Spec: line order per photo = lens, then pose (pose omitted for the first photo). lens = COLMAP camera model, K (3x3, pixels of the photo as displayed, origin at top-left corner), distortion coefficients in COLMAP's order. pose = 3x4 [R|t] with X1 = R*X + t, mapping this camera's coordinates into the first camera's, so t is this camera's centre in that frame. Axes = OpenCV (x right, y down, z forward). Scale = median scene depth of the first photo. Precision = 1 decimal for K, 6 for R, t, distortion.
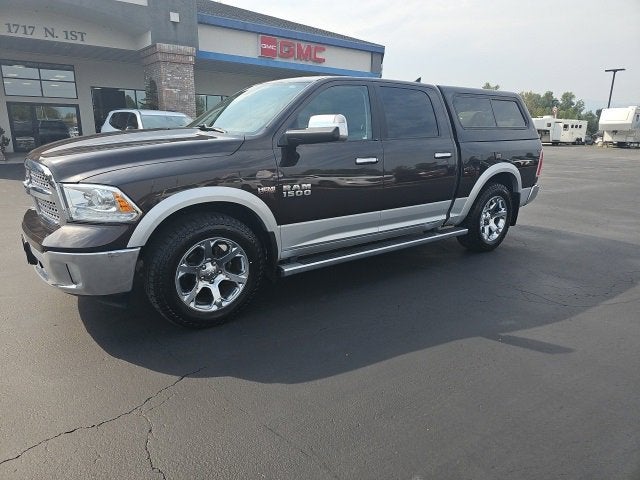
lens RADIAL K [[412.9, 0, 314.3], [0, 412.9, 234.4], [0, 0, 1]] dist [0.050131, -0.040246]
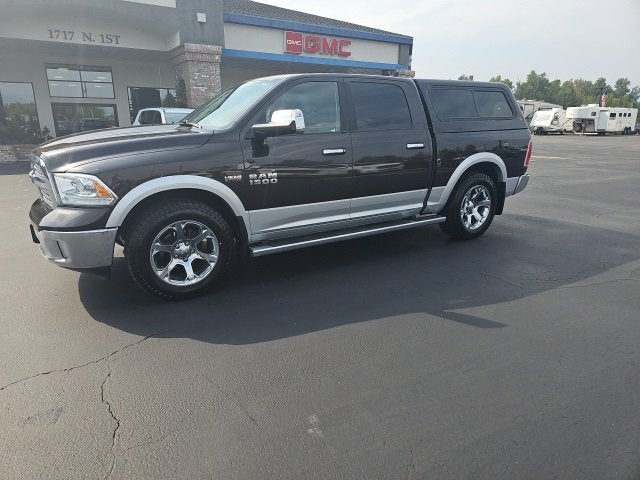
lens RADIAL K [[412.9, 0, 314.3], [0, 412.9, 234.4], [0, 0, 1]] dist [0.050131, -0.040246]
pose [[0.996104, 0.005089, -0.088043, 0.137061], [-0.003925, 0.999903, 0.013385, 0.018928], [0.088102, -0.012987, 0.996027, -0.066300]]
